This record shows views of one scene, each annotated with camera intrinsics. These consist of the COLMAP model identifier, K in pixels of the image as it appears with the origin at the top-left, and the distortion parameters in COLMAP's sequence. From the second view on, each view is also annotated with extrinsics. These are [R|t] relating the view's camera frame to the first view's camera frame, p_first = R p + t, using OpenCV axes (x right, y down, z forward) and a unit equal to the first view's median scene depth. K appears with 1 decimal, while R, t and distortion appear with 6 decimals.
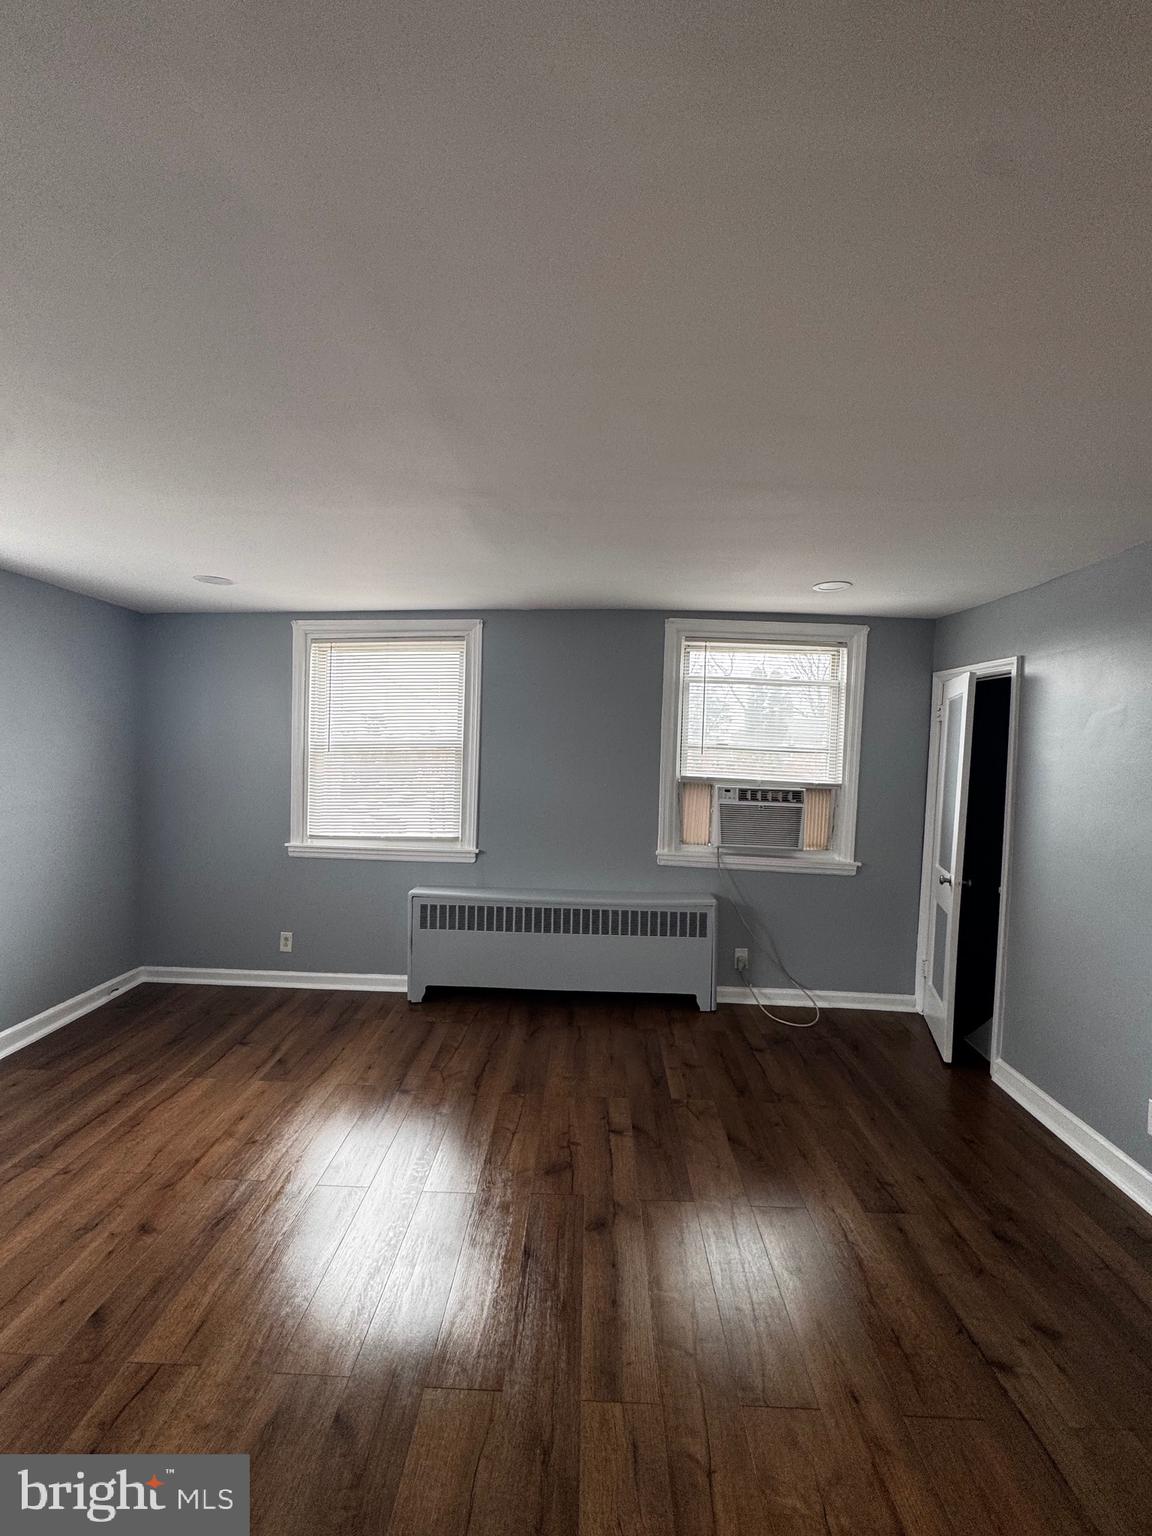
lens RADIAL K [[612.2, 0, 577.0], [0, 612.2, 768.8], [0, 0, 1]] dist [-0.004410, 0.000634]
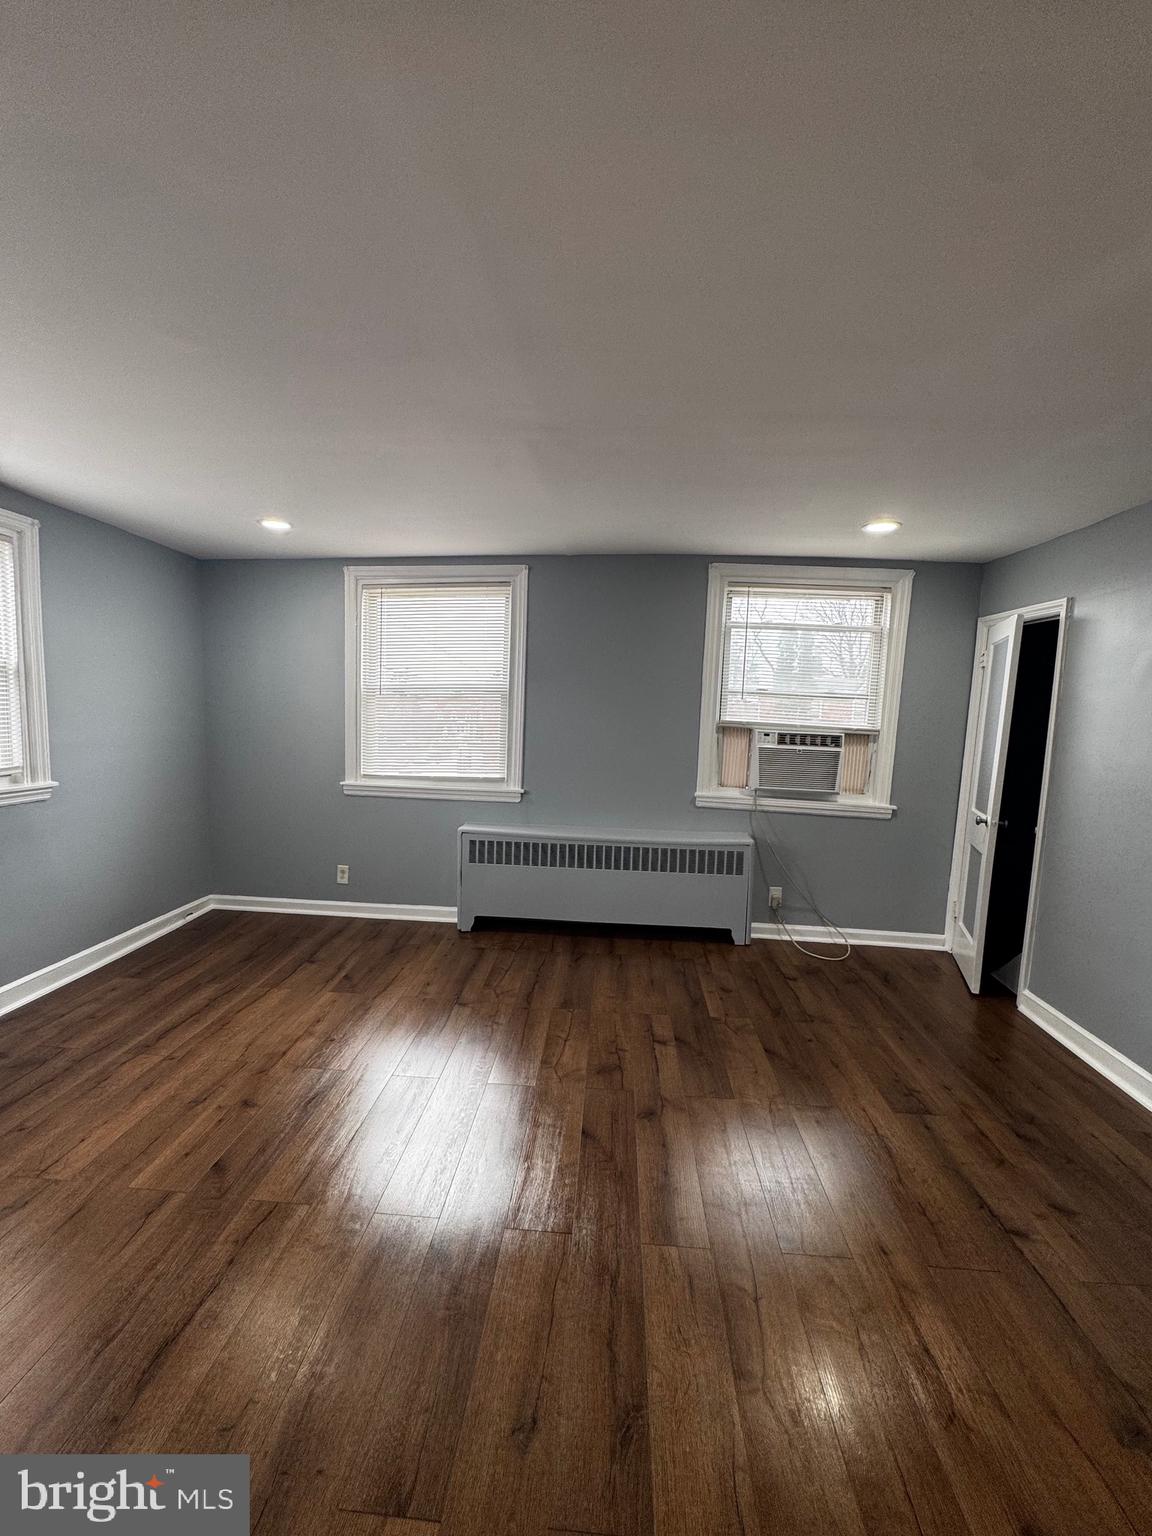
lens RADIAL K [[612.2, 0, 577.0], [0, 612.2, 768.8], [0, 0, 1]] dist [-0.004410, 0.000634]
pose [[0.999228, 0.010523, -0.037845, -0.035655], [-0.008091, 0.997925, 0.063872, 0.033624], [0.038438, -0.063516, 0.997240, -0.040596]]
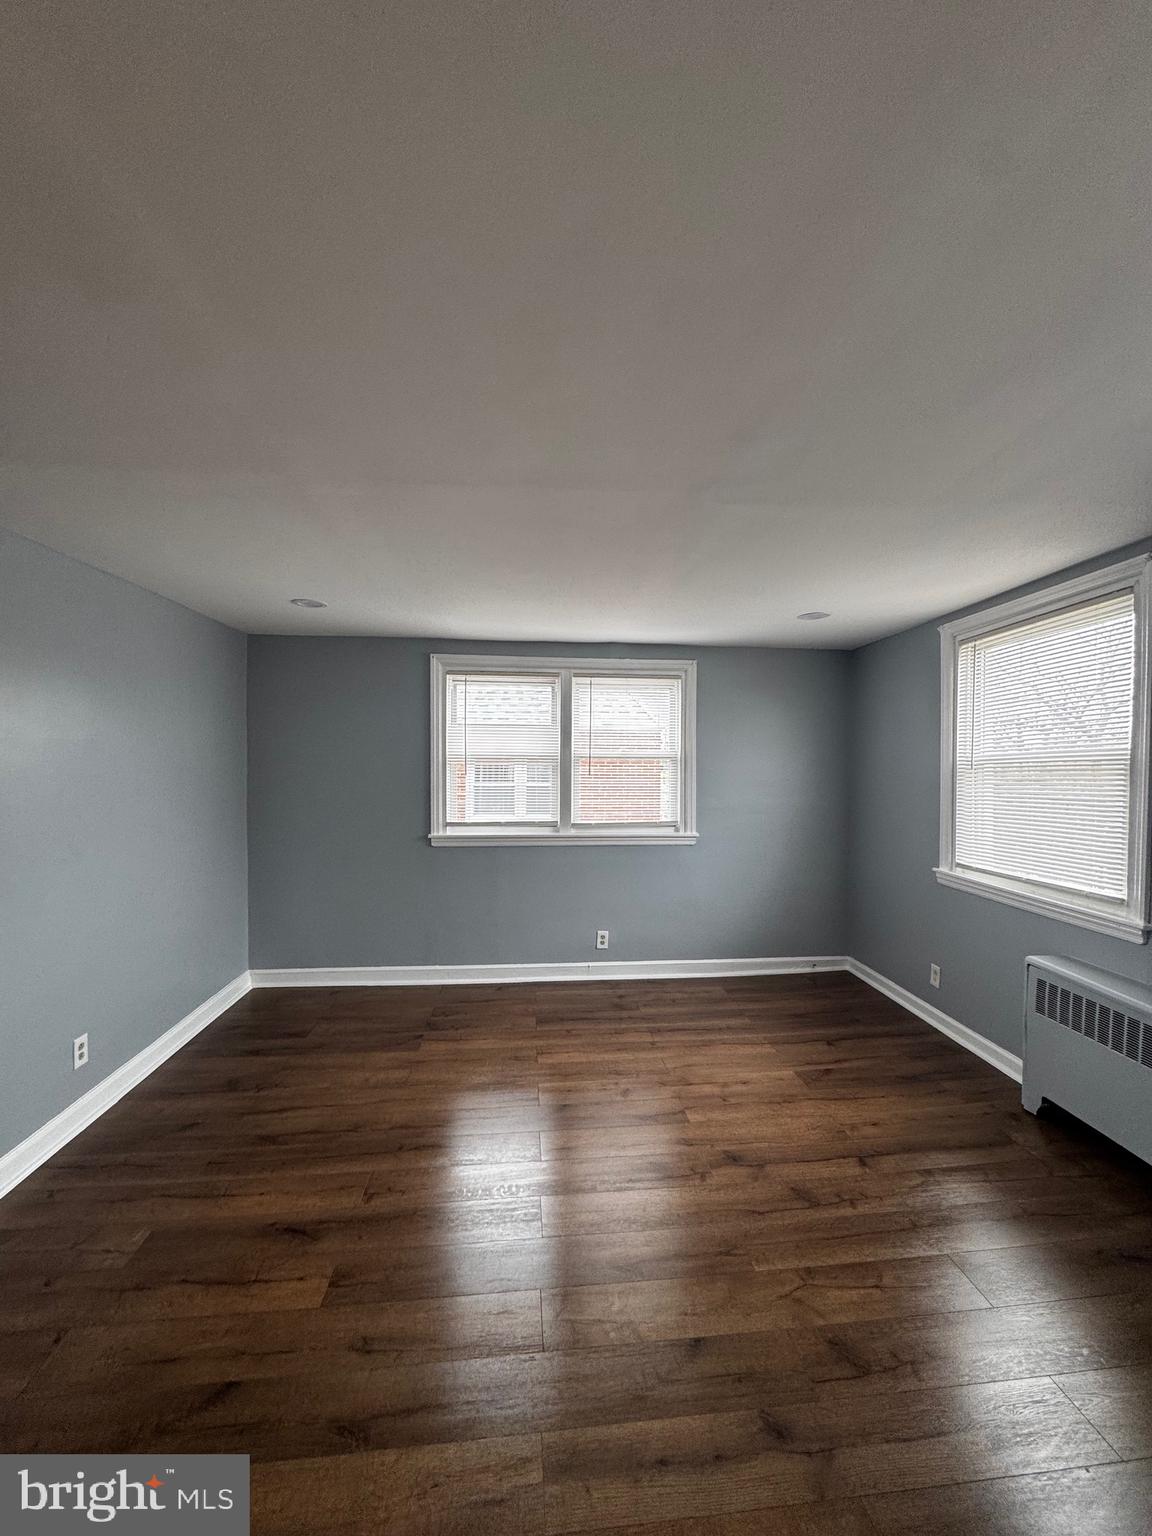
lens RADIAL K [[612.2, 0, 577.0], [0, 612.2, 768.8], [0, 0, 1]] dist [-0.004410, 0.000634]
pose [[0.121525, -0.006678, -0.992566, 0.436115], [-0.032592, 0.999411, -0.010714, 0.000213], [0.992053, 0.033652, 0.121236, 0.405174]]
